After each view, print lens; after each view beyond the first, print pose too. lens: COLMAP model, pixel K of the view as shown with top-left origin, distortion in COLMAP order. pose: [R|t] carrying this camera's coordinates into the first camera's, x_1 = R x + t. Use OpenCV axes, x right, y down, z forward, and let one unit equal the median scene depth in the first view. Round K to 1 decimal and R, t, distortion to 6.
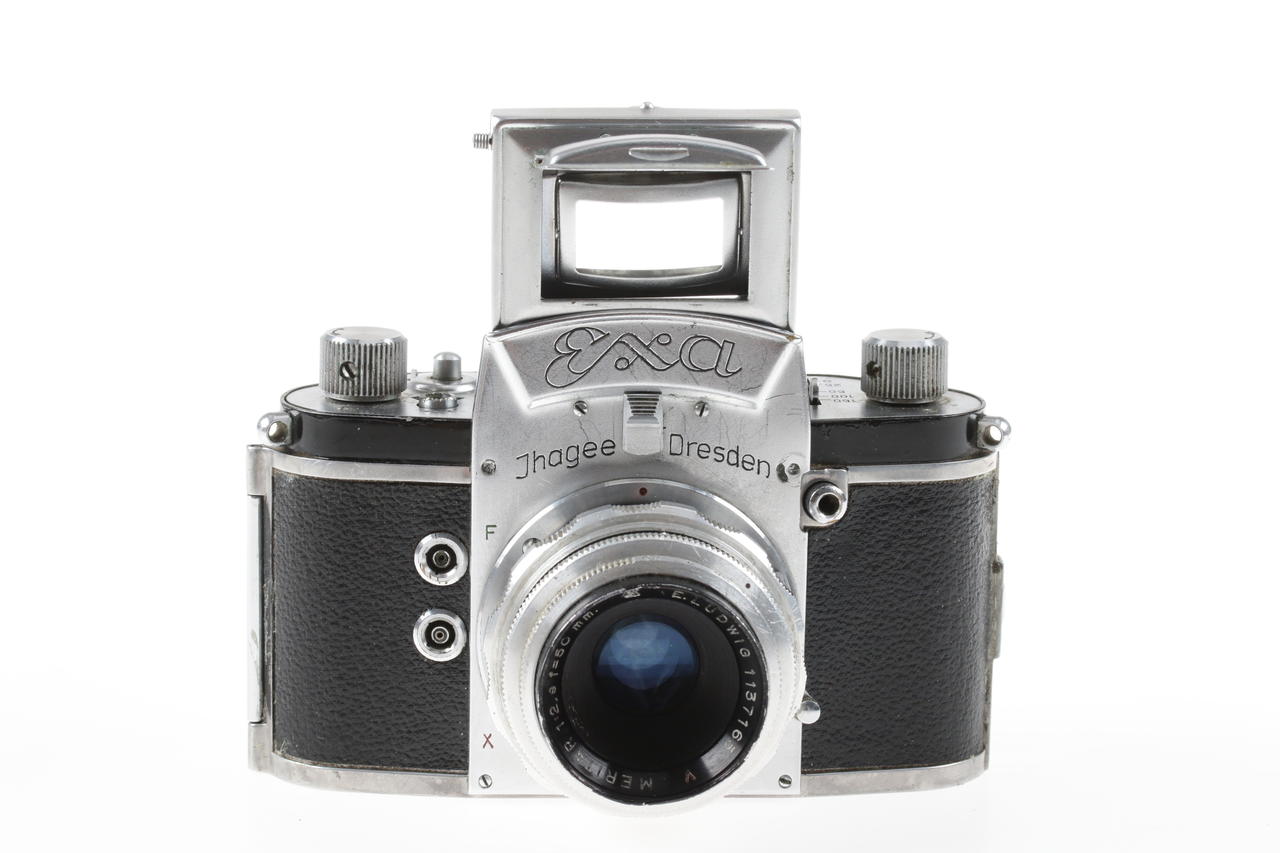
lens RADIAL K [[3849.3, 0, 638.7], [0, 3849.3, 432.7], [0, 0, 1]] dist [0.107336, 0.000000]
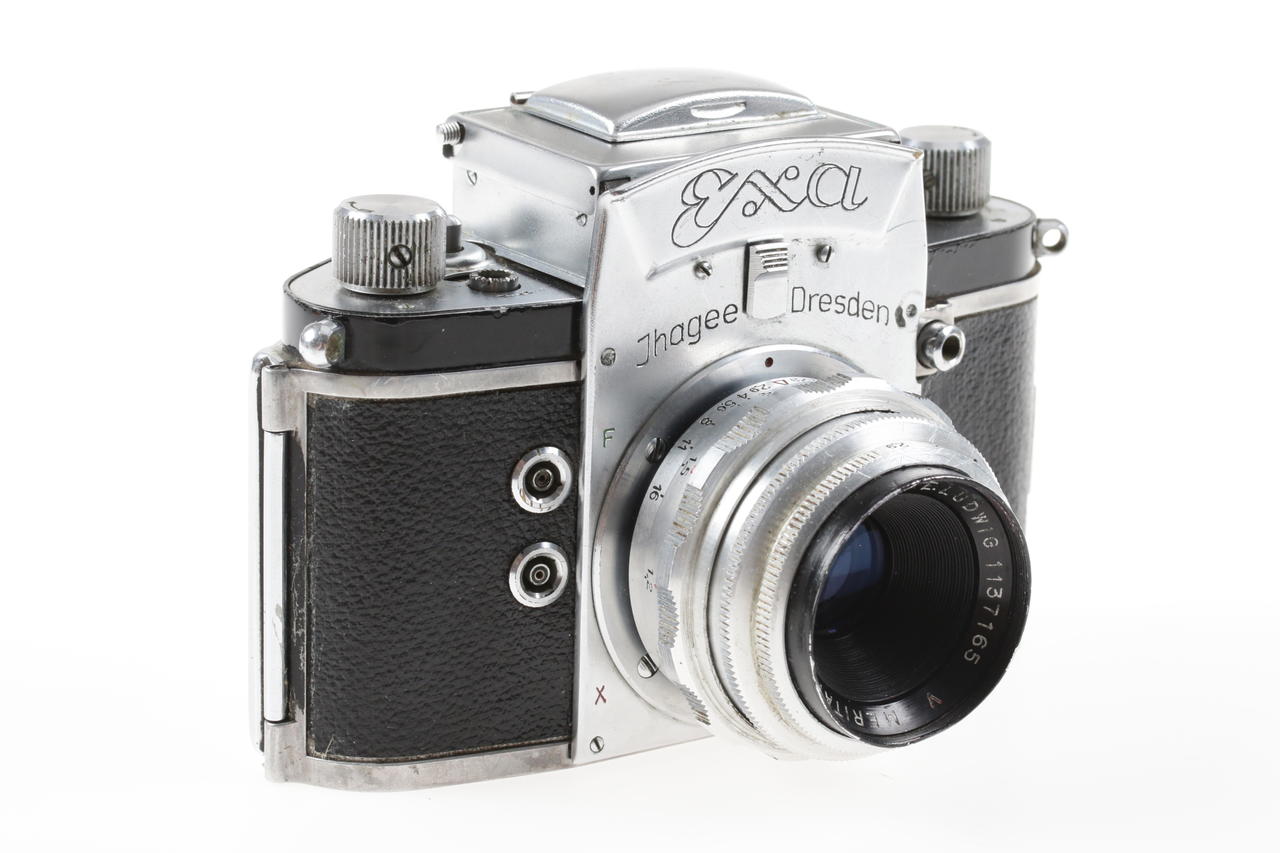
lens RADIAL K [[3849.3, 0, 640.2], [0, 3849.3, 419.1], [0, 0, 1]] dist [0.107336, 0.000000]
pose [[0.858981, -0.139681, 0.492585, -0.419564], [0.096812, 0.989023, 0.111632, -0.065356], [-0.502771, -0.048201, 0.863075, 0.309562]]
